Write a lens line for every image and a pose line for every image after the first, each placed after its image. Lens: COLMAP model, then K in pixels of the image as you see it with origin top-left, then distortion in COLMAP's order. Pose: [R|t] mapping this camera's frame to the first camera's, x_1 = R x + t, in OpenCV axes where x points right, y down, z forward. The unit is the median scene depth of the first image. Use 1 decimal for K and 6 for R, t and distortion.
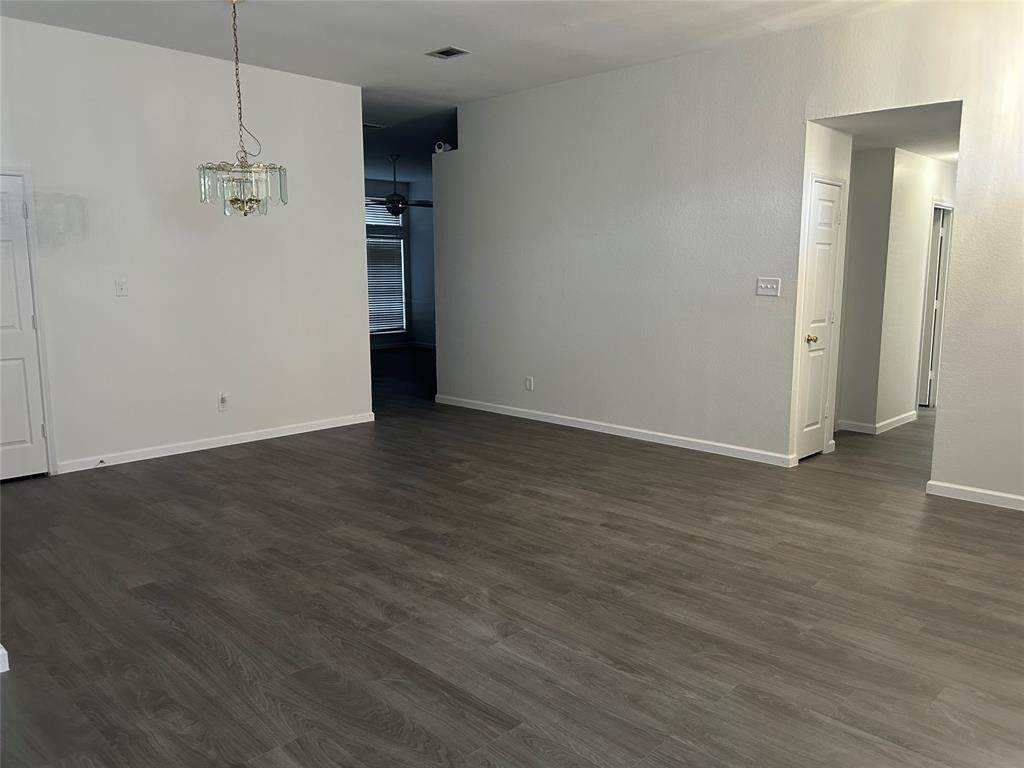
lens RADIAL K [[766.9, 0, 507.8], [0, 766.9, 380.3], [0, 0, 1]] dist [0.057717, -0.056007]
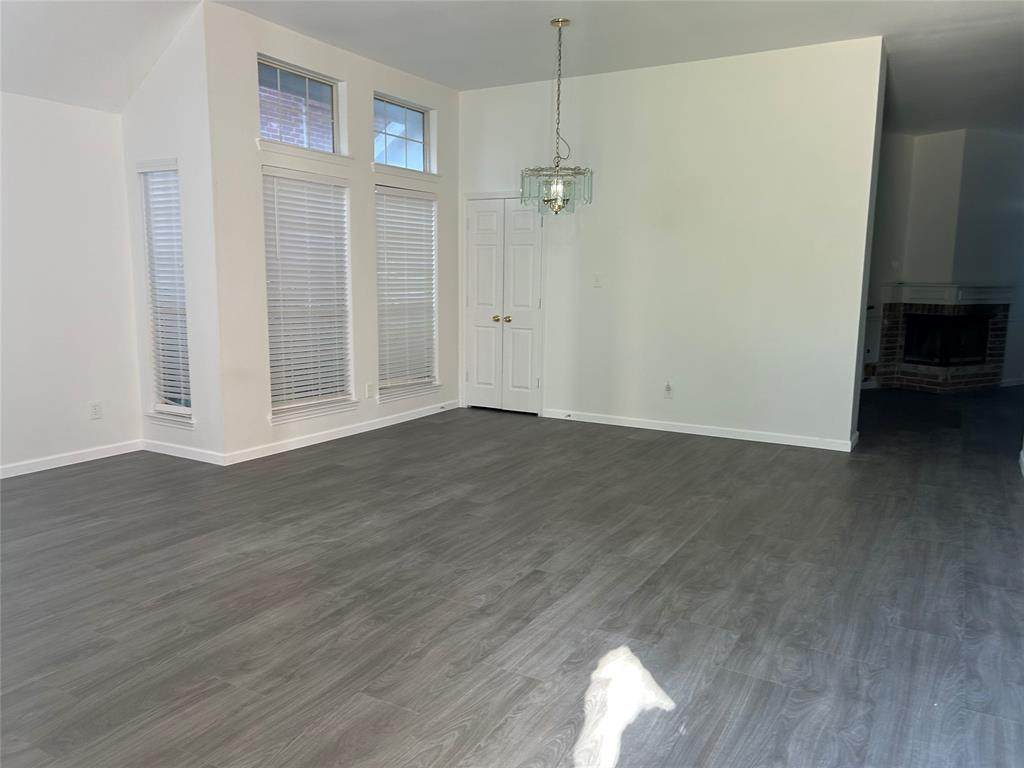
lens RADIAL K [[766.9, 0, 508.7], [0, 766.9, 387.4], [0, 0, 1]] dist [0.057717, -0.056007]
pose [[0.255542, 0.146448, -0.955642, 0.892292], [-0.151257, 0.982345, 0.110093, -0.087939], [0.954892, 0.116414, 0.273182, 0.760858]]
